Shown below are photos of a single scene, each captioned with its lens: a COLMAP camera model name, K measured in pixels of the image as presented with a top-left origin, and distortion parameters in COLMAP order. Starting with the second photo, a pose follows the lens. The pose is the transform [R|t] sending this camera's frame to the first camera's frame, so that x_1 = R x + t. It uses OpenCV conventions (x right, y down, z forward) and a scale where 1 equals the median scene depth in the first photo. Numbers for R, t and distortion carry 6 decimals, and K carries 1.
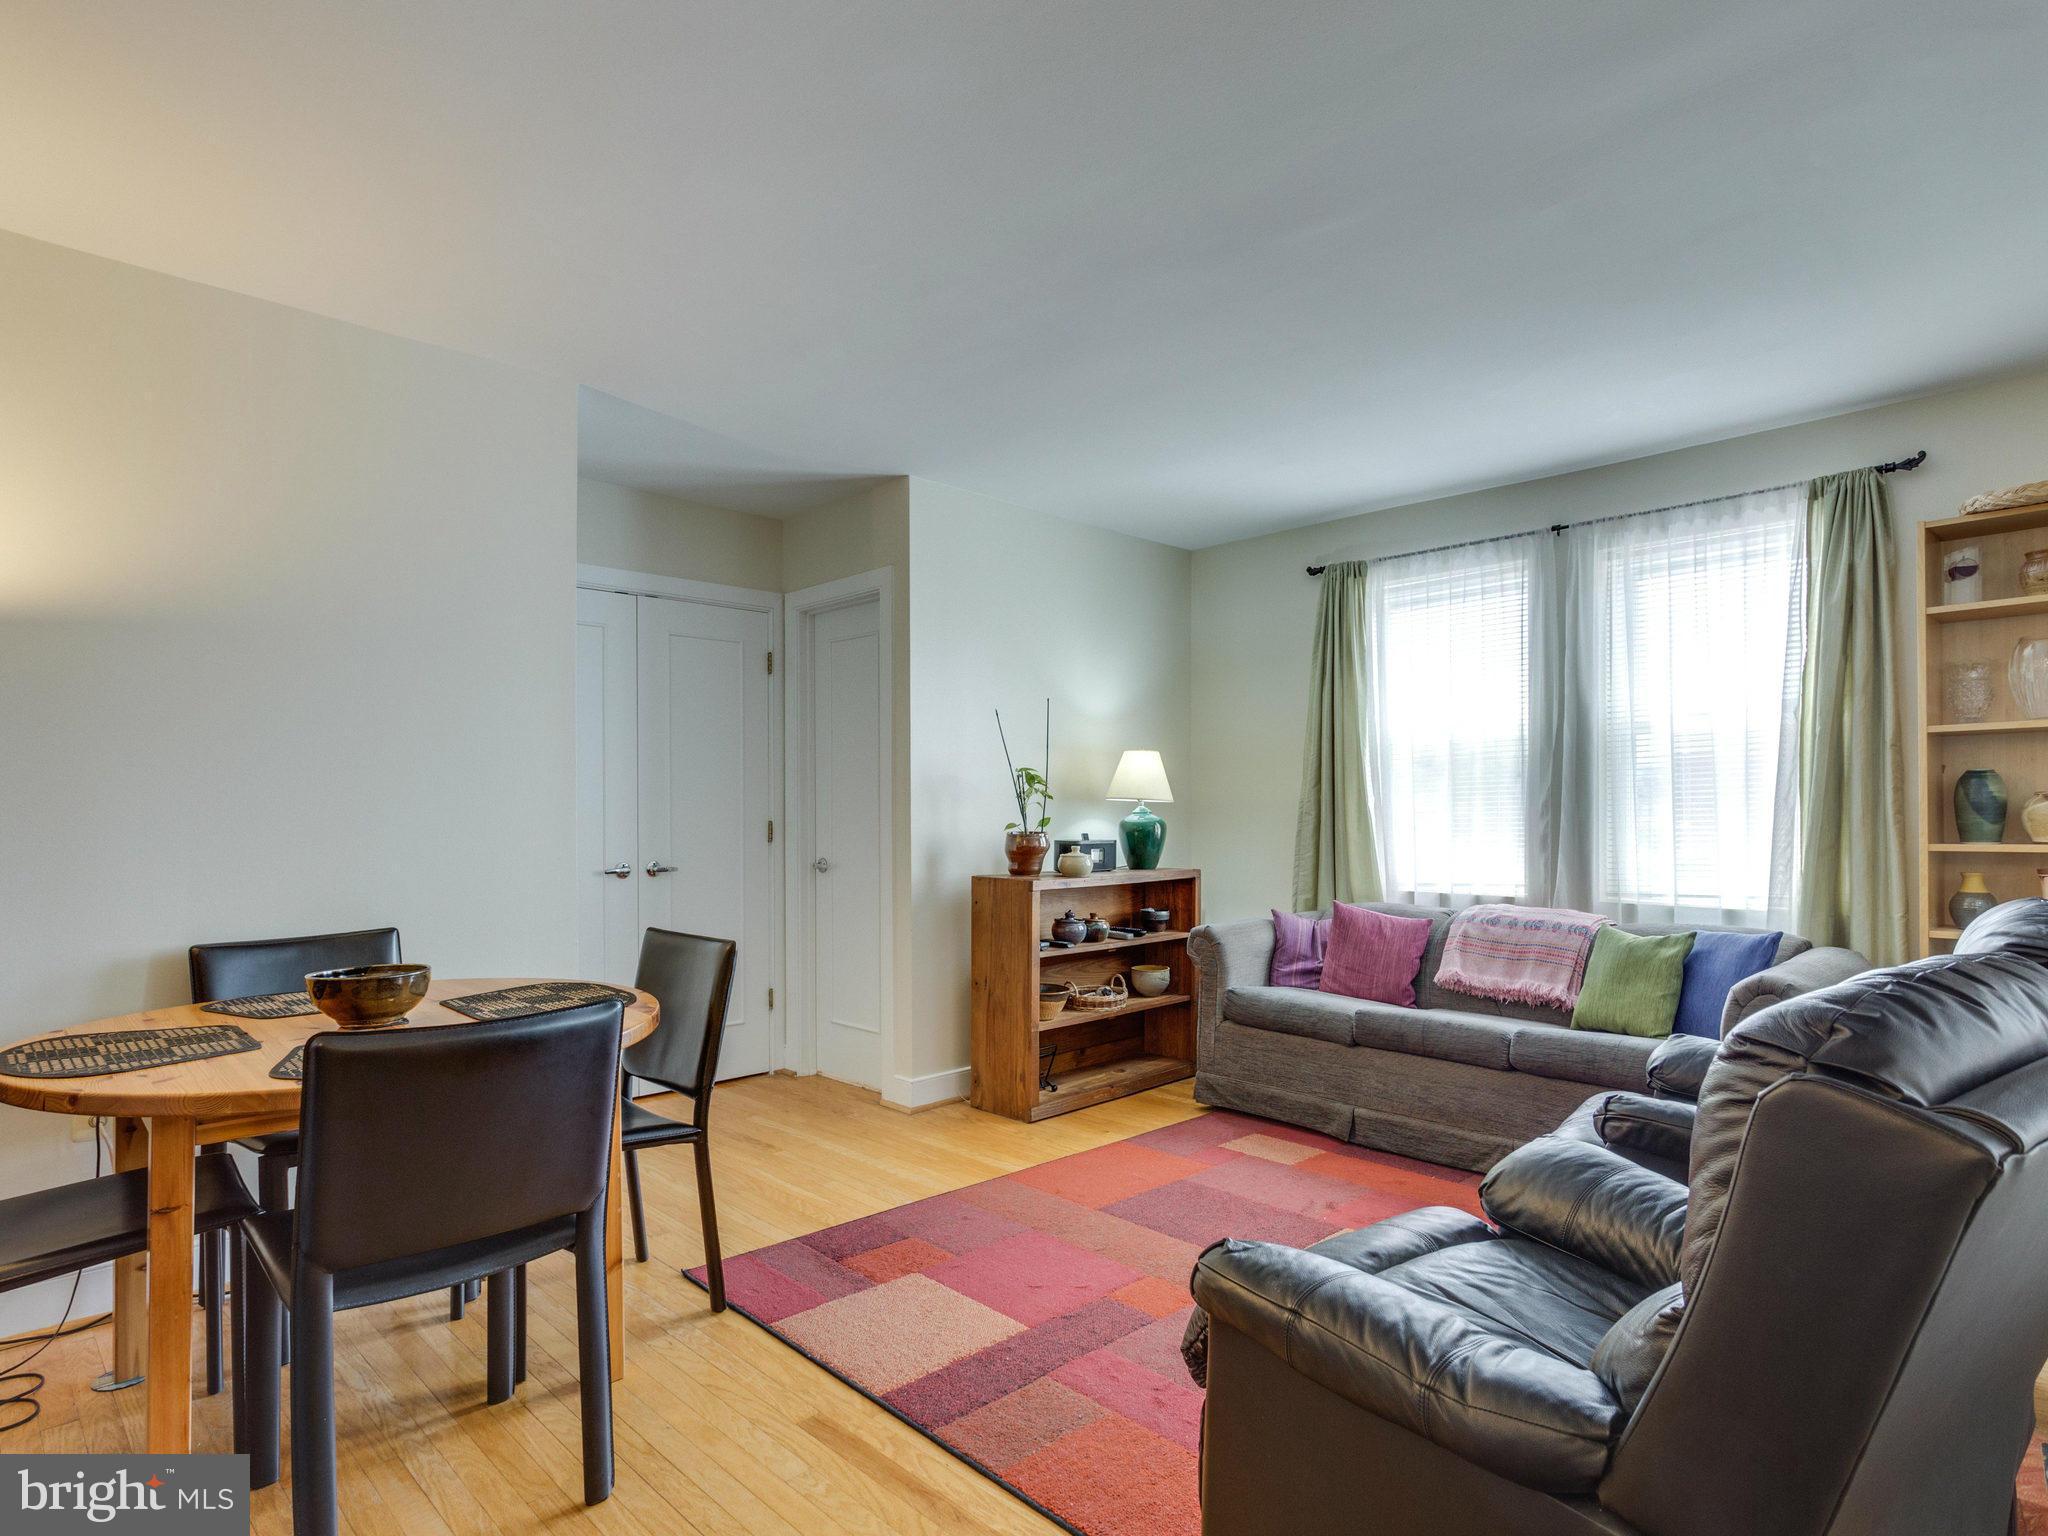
lens RADIAL K [[1098.3, 0, 1024.0], [0, 1098.3, 768.0], [0, 0, 1]] dist [-0.006886, 0.002056]
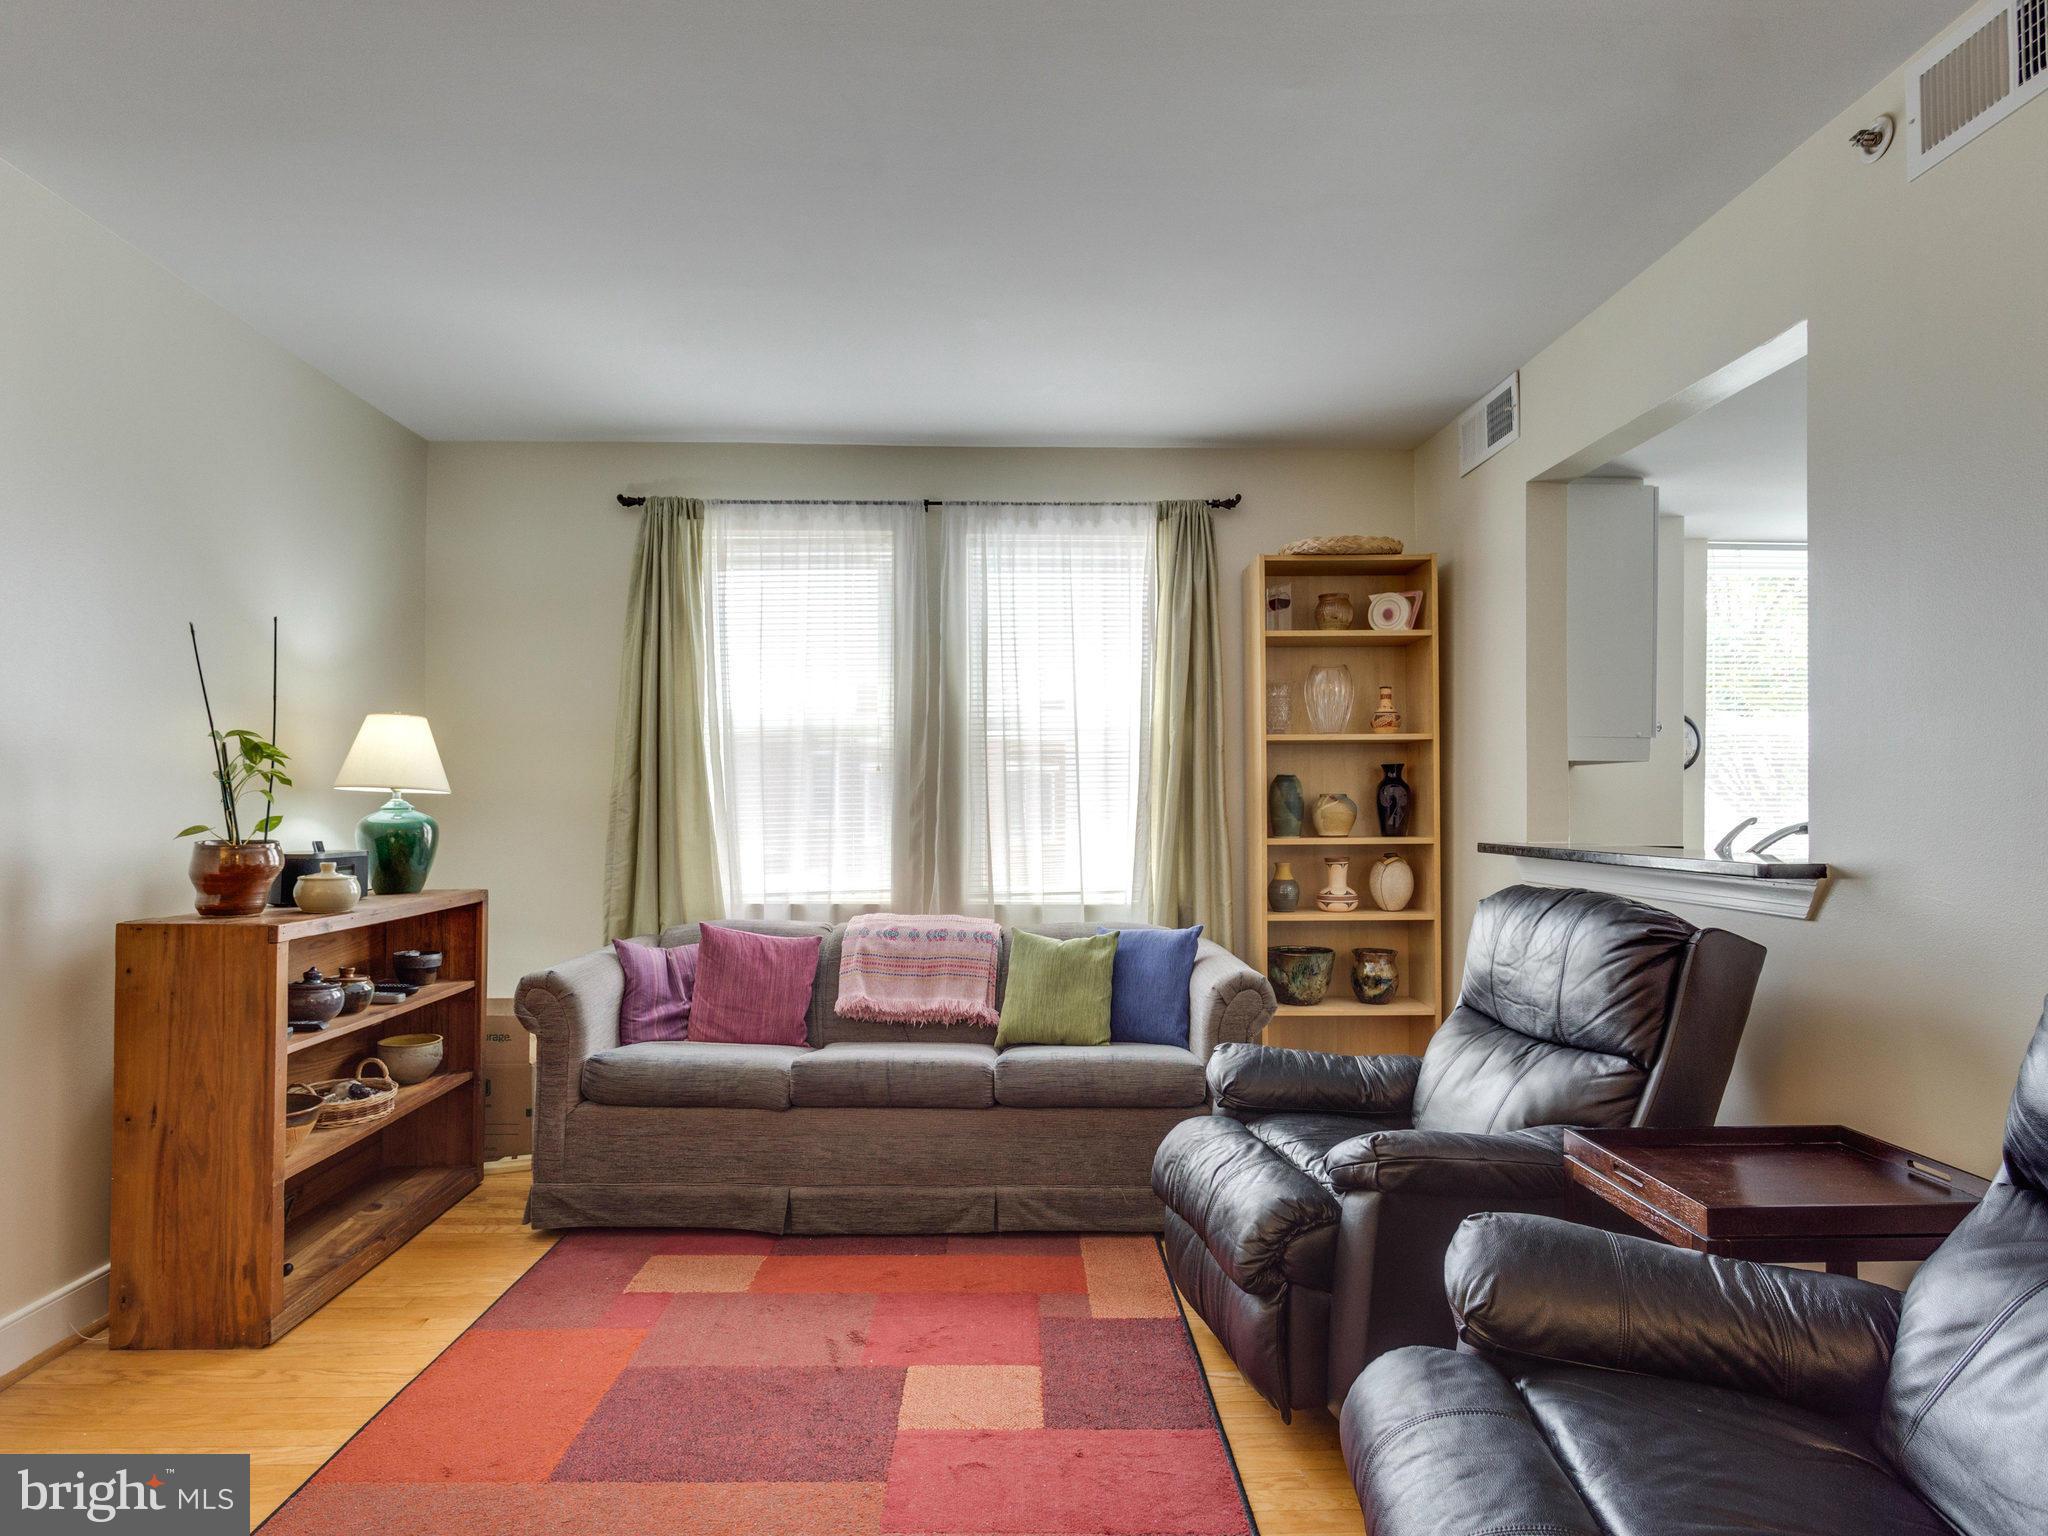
lens RADIAL K [[1120.8, 0, 1022.2], [0, 1120.8, 784.1], [0, 0, 1]] dist [-0.000649, 0.000878]
pose [[0.684139, 0.020448, 0.729065, -0.153523], [-0.032069, 0.999484, 0.002061, 0.014478], [-0.728646, -0.024790, 0.684441, 0.307401]]
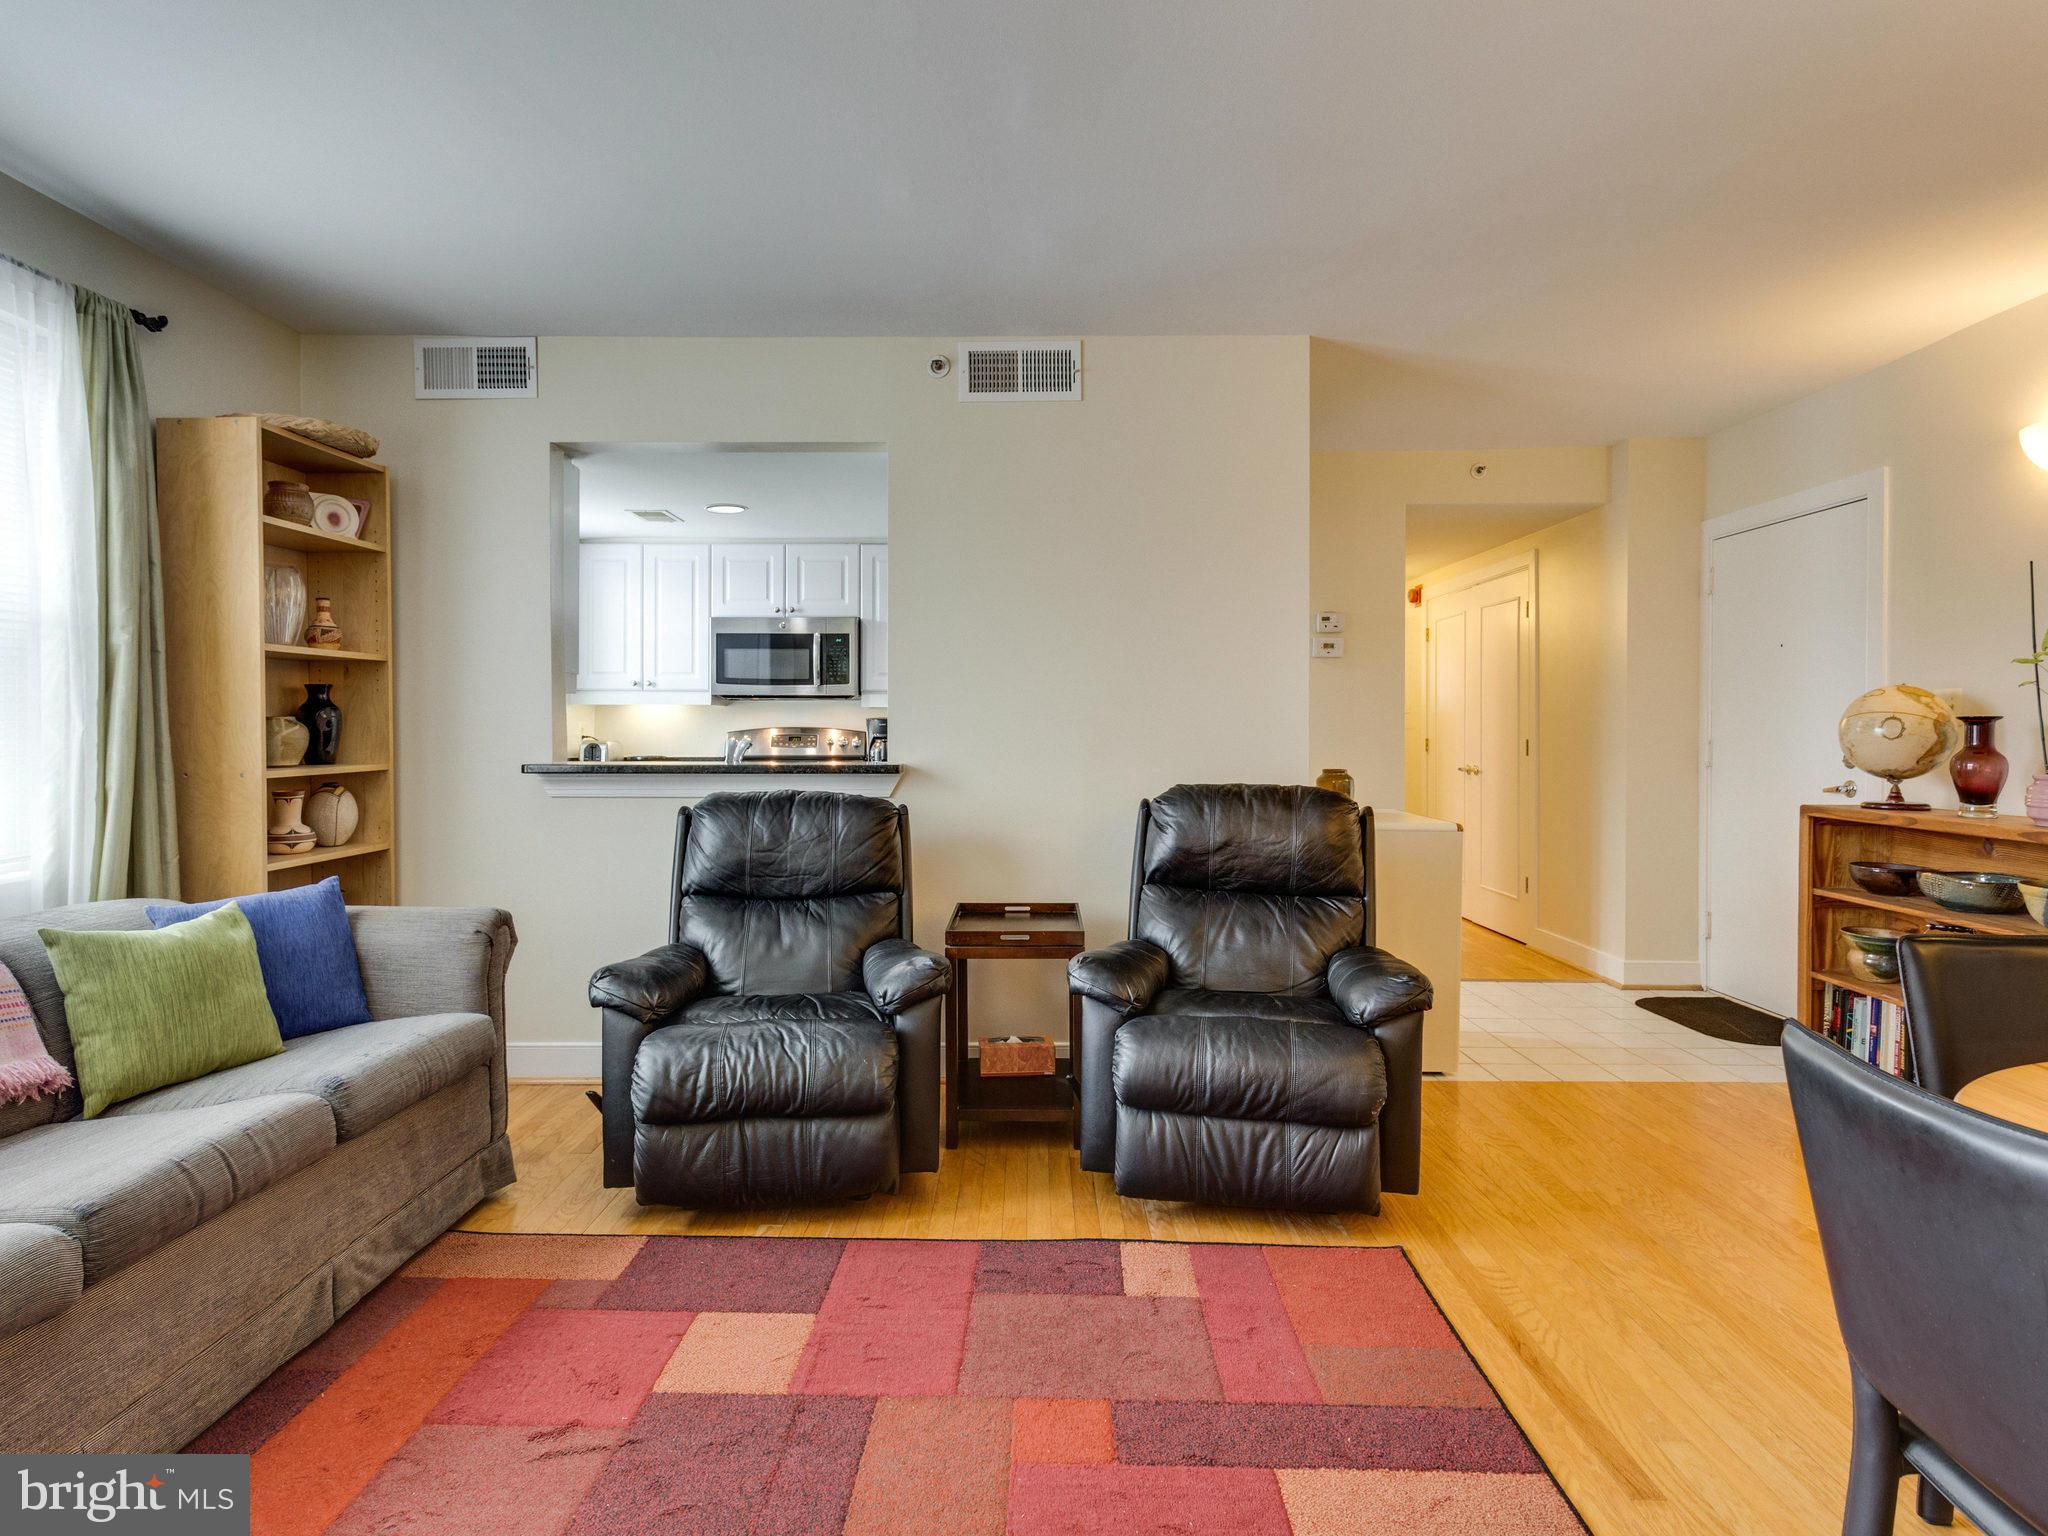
lens RADIAL K [[1108.8, 0, 1029.8], [0, 1108.8, 719.3], [0, 0, 1]] dist [-0.000737, -0.000154]
pose [[-0.700672, 0.012068, 0.713381, -0.228607], [-0.023523, 0.998923, -0.040002, 0.037780], [-0.713095, -0.044809, -0.699634, 0.942884]]
